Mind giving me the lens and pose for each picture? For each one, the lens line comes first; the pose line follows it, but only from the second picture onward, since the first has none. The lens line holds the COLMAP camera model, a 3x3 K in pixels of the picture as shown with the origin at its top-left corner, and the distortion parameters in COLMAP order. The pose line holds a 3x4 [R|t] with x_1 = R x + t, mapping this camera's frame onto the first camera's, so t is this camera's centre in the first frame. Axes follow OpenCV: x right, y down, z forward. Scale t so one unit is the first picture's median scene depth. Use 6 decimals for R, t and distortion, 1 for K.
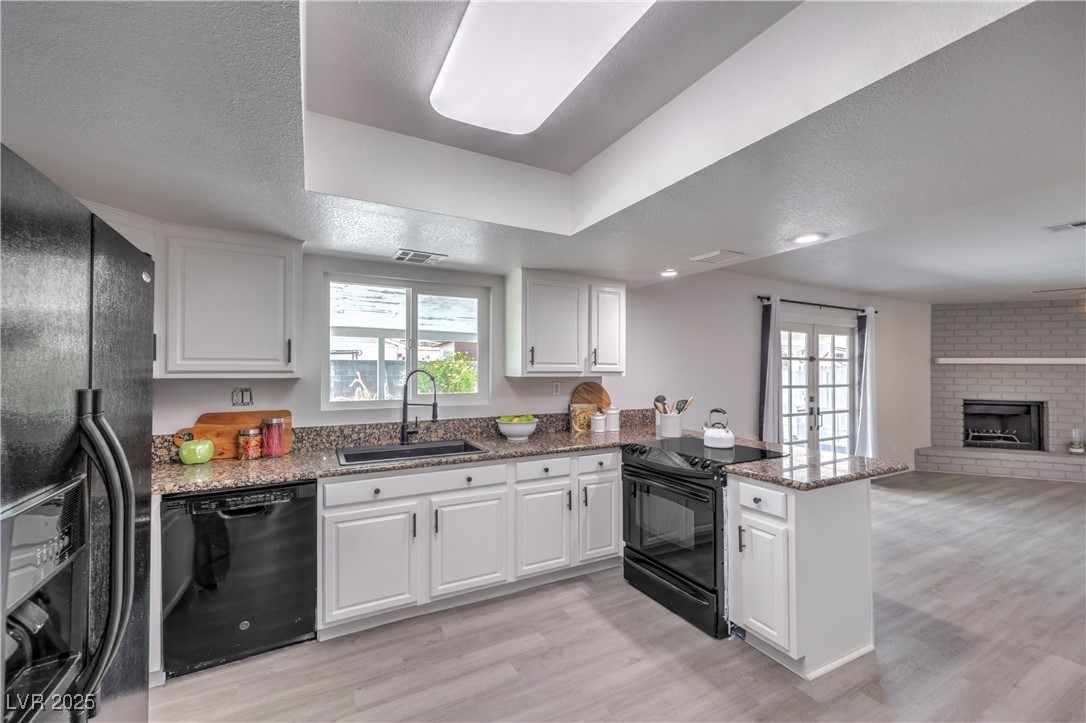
lens RADIAL K [[439.5, 0, 547.7], [0, 439.5, 361.7], [0, 0, 1]] dist [-0.003452, 0.000110]
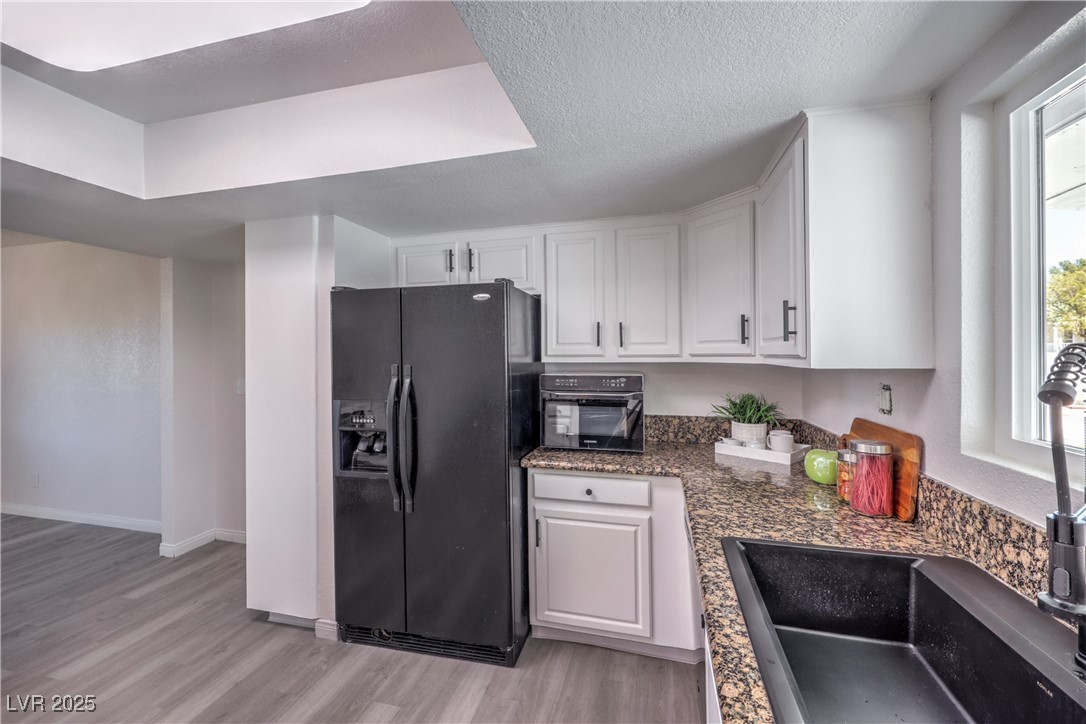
lens RADIAL K [[448.6, 0, 542.4], [0, 448.6, 350.7], [0, 0, 1]] dist [0.002715, 0.000510]
pose [[-0.677901, -0.005449, -0.735133, 0.026950], [0.015534, 0.999643, -0.021735, 0.008738], [0.734989, -0.026153, -0.677574, 0.461379]]
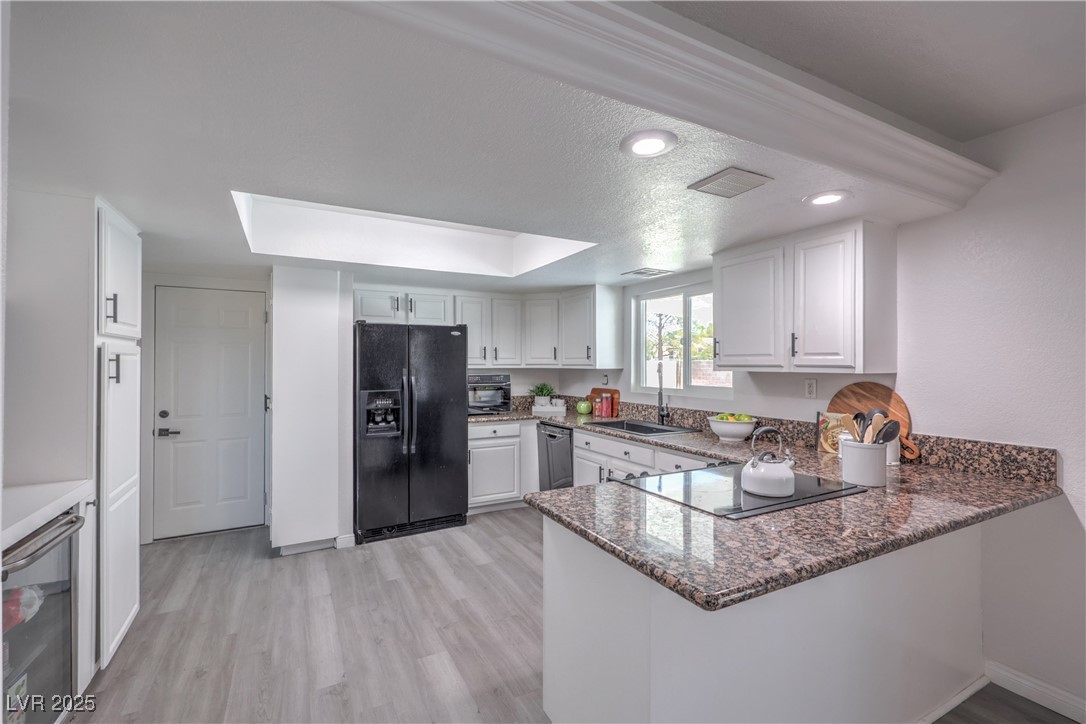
lens RADIAL K [[456.9, 0, 545.7], [0, 456.9, 351.4], [0, 0, 1]] dist [0.000319, 0.000199]
pose [[0.008980, -0.032539, -0.999430, 0.464291], [0.016296, 0.999342, -0.032390, 0.009759], [0.999827, -0.015996, 0.009504, 0.325016]]
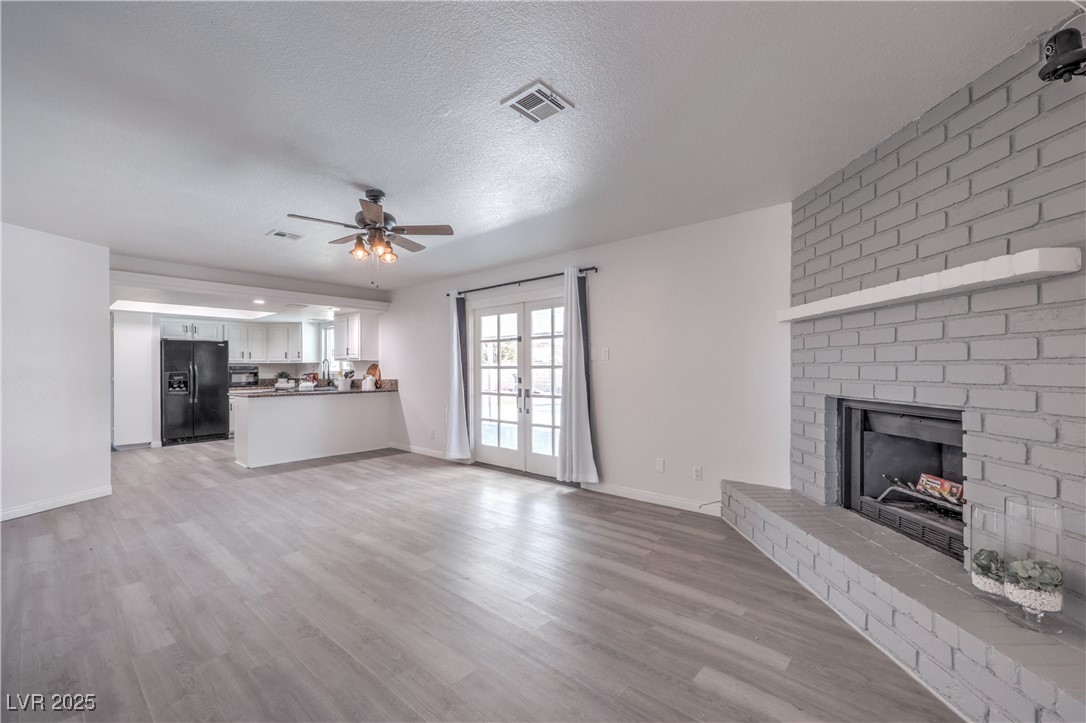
lens RADIAL K [[439.5, 0, 547.7], [0, 439.5, 361.7], [0, 0, 1]] dist [-0.003452, 0.000110]
pose [[0.364393, -0.024448, -0.930924, 1.361051], [0.024736, 0.999557, -0.016568, 0.055041], [0.930917, -0.016990, 0.364837, 0.625663]]
